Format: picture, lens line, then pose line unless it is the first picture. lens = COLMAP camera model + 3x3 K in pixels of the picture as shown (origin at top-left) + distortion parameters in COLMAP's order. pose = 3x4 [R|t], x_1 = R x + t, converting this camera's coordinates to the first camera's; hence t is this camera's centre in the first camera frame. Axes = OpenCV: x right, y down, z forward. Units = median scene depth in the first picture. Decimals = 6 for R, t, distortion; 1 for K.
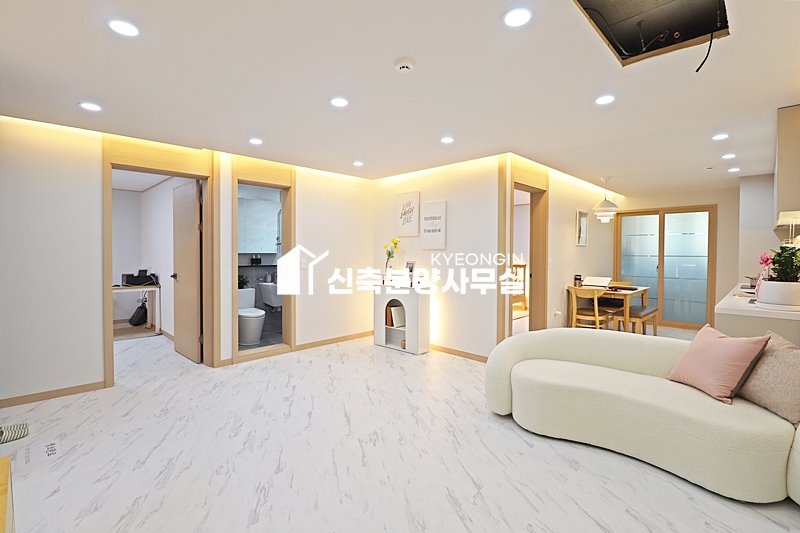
lens RADIAL K [[370.7, 0, 403.1], [0, 370.7, 260.2], [0, 0, 1]] dist [-0.001368, -0.013419]
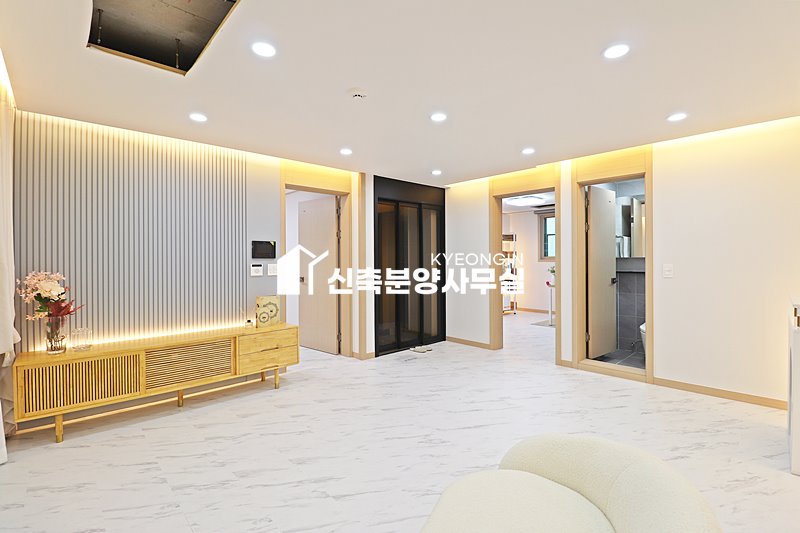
lens RADIAL K [[370.7, 0, 403.1], [0, 370.7, 260.2], [0, 0, 1]] dist [-0.001368, -0.013419]
pose [[-0.035184, 0.001433, -0.999380, 0.570539], [-0.017970, 0.999836, 0.002067, -0.004019], [0.999219, 0.018031, -0.035153, 0.587843]]
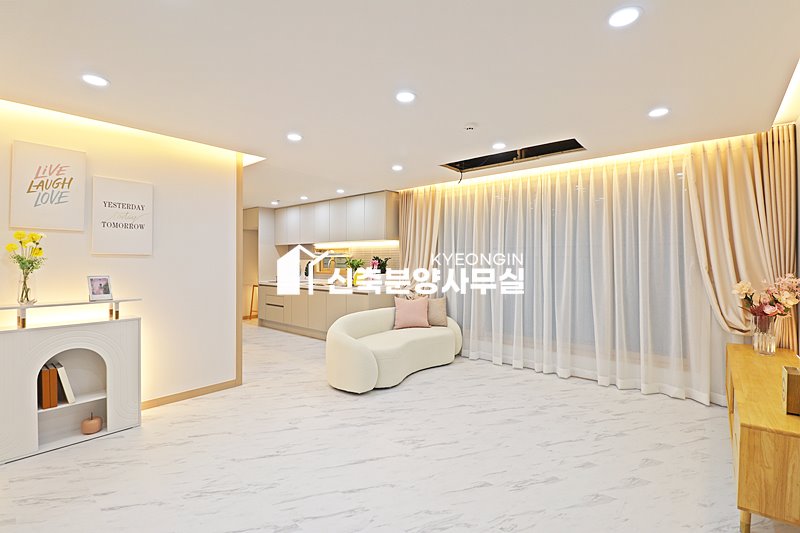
lens RADIAL K [[370.6, 0, 399.7], [0, 370.6, 259.8], [0, 0, 1]] dist [-0.004717, -0.009790]
pose [[-0.074256, 0.001135, 0.997239, -0.681402], [0.021745, 0.999763, 0.000481, -0.013503], [-0.997002, 0.021720, -0.074263, 0.681037]]
